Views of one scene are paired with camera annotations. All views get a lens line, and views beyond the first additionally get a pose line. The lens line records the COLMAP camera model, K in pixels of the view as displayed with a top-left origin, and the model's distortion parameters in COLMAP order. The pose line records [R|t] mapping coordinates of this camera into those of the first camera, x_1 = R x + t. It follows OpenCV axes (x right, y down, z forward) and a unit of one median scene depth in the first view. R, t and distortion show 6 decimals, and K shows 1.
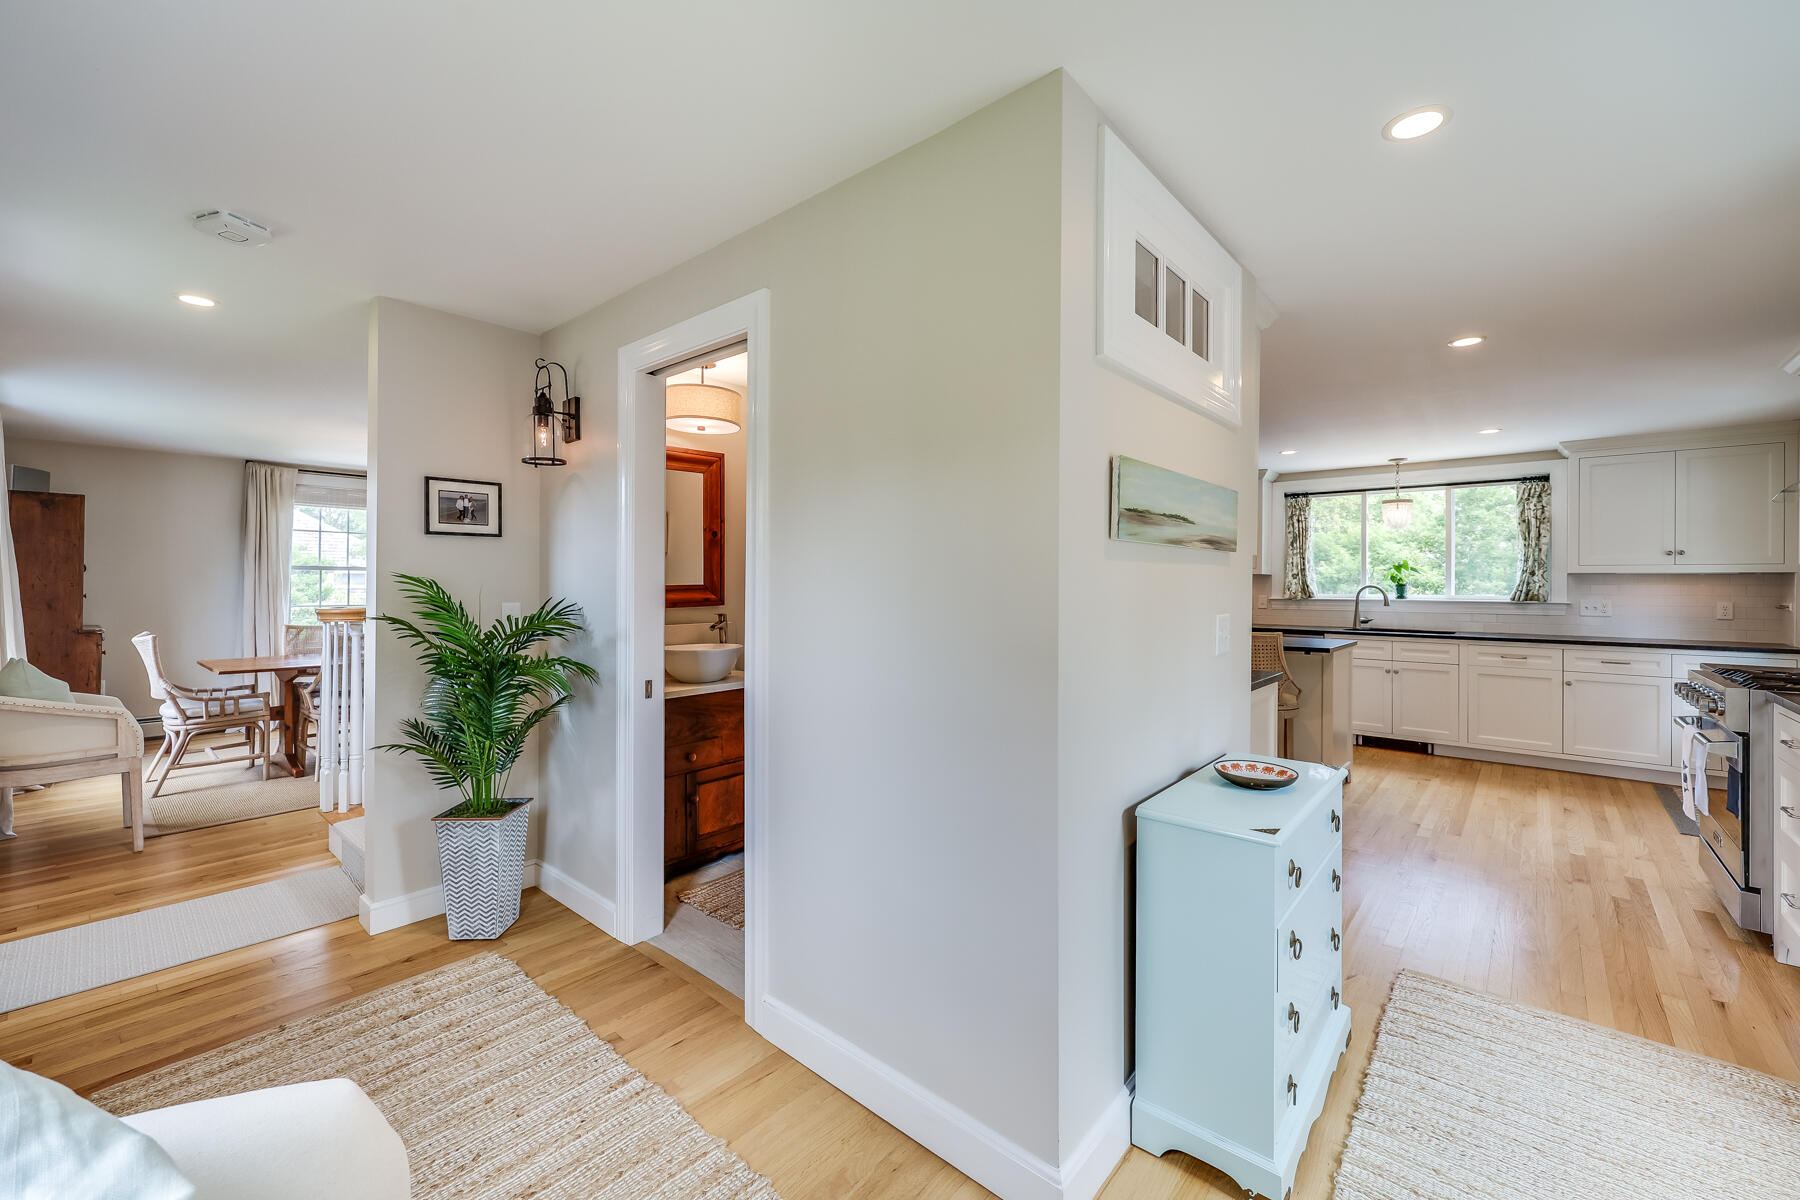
lens RADIAL K [[727.8, 0, 897.5], [0, 727.8, 588.1], [0, 0, 1]] dist [-0.001370, -0.000100]
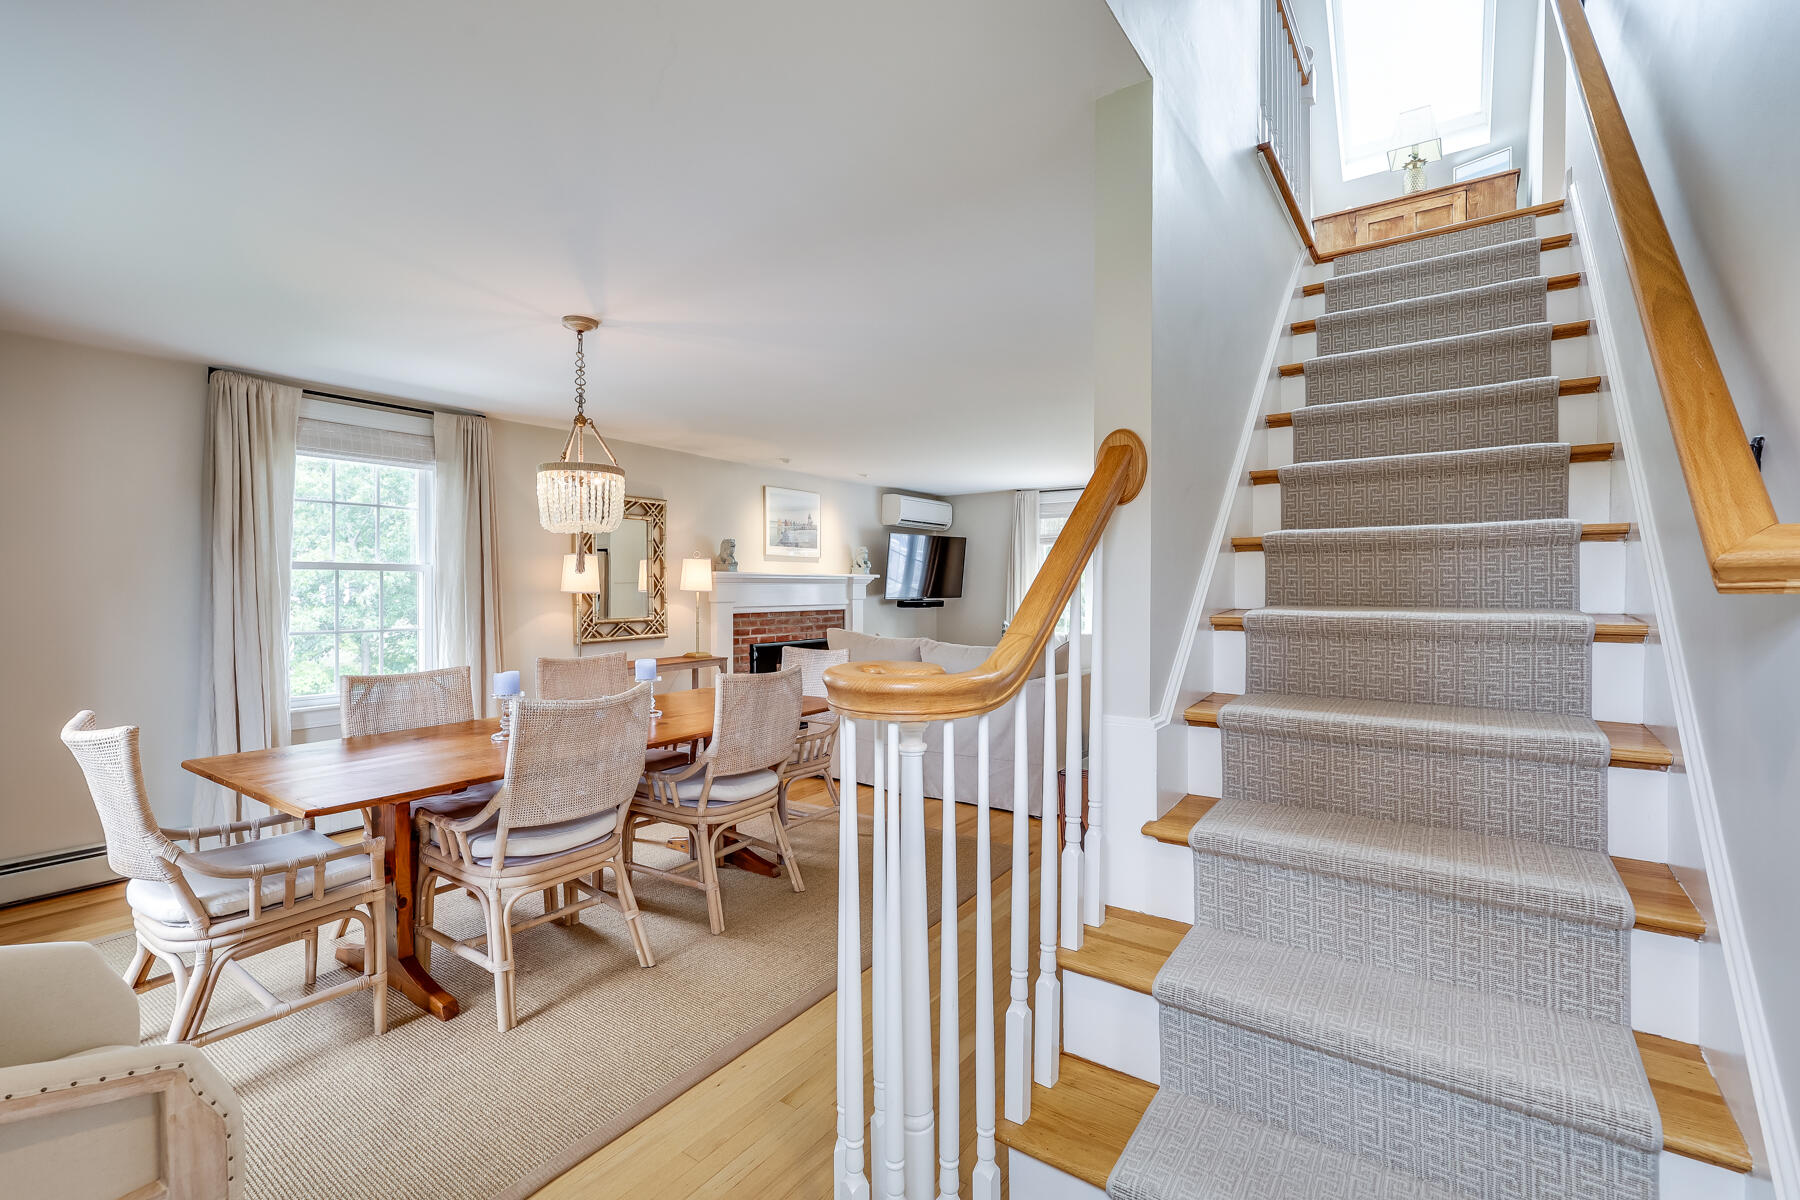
lens RADIAL K [[796.2, 0, 904.8], [0, 796.2, 600.1], [0, 0, 1]] dist [0.003275, 0.000378]
pose [[0.995045, -0.010973, 0.098820, -0.610605], [0.010231, 0.999916, 0.008012, -0.003871], [-0.098899, -0.006961, 0.995073, 0.494610]]
